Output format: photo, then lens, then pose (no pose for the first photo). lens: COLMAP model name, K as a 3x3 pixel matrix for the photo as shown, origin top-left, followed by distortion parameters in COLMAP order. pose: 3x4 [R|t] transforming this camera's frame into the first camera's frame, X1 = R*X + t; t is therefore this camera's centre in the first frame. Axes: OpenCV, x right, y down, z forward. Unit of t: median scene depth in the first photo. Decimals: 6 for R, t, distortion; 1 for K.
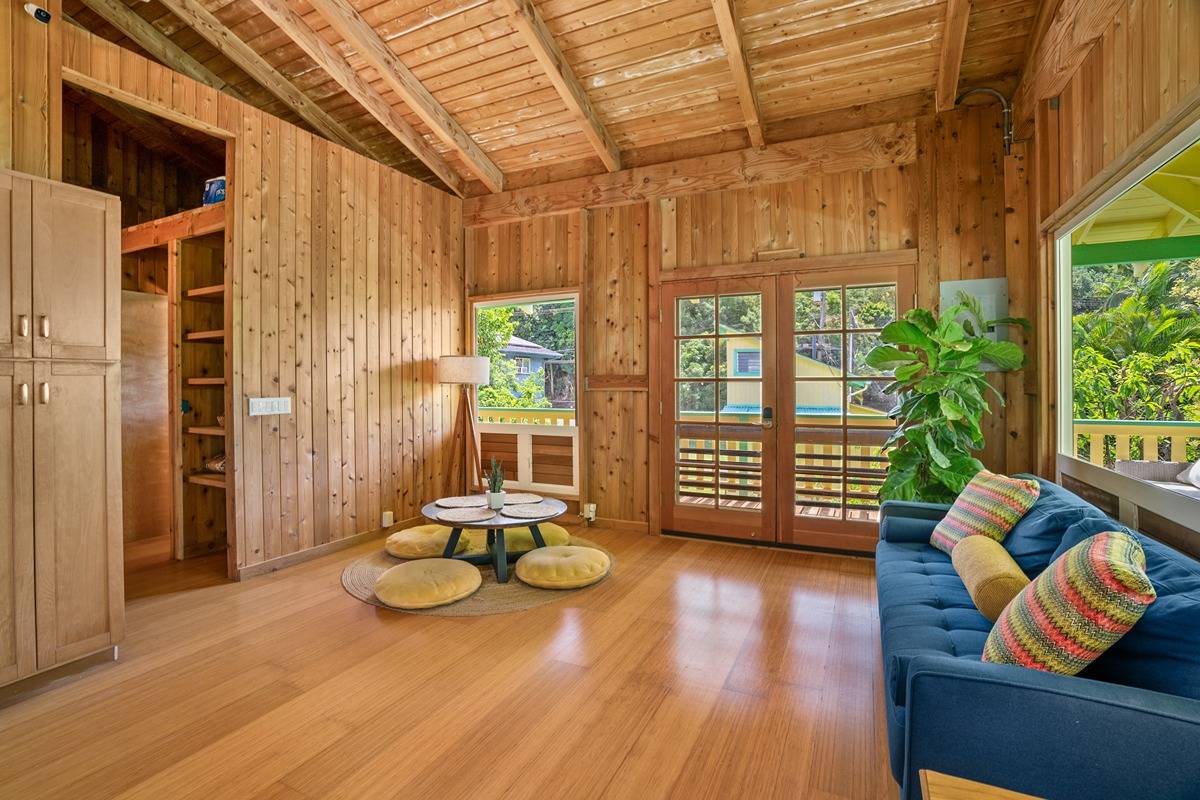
lens RADIAL K [[563.8, 0, 594.7], [0, 563.8, 387.8], [0, 0, 1]] dist [-0.000612, -0.000123]
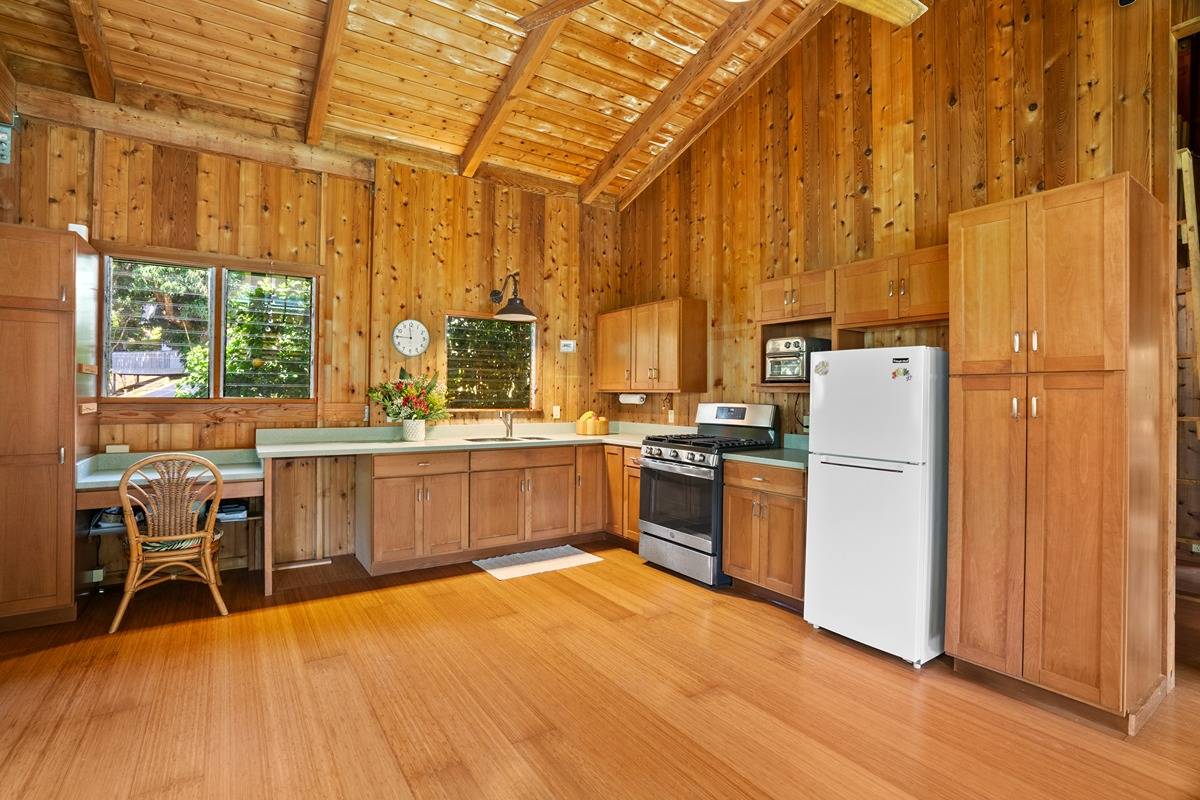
lens RADIAL K [[563.8, 0, 594.7], [0, 563.8, 387.8], [0, 0, 1]] dist [-0.000612, -0.000123]
pose [[-0.512281, -0.008749, -0.858773, 0.277583], [-0.009845, 0.999942, -0.004315, -0.012419], [0.858761, 0.006244, -0.512338, 0.809989]]
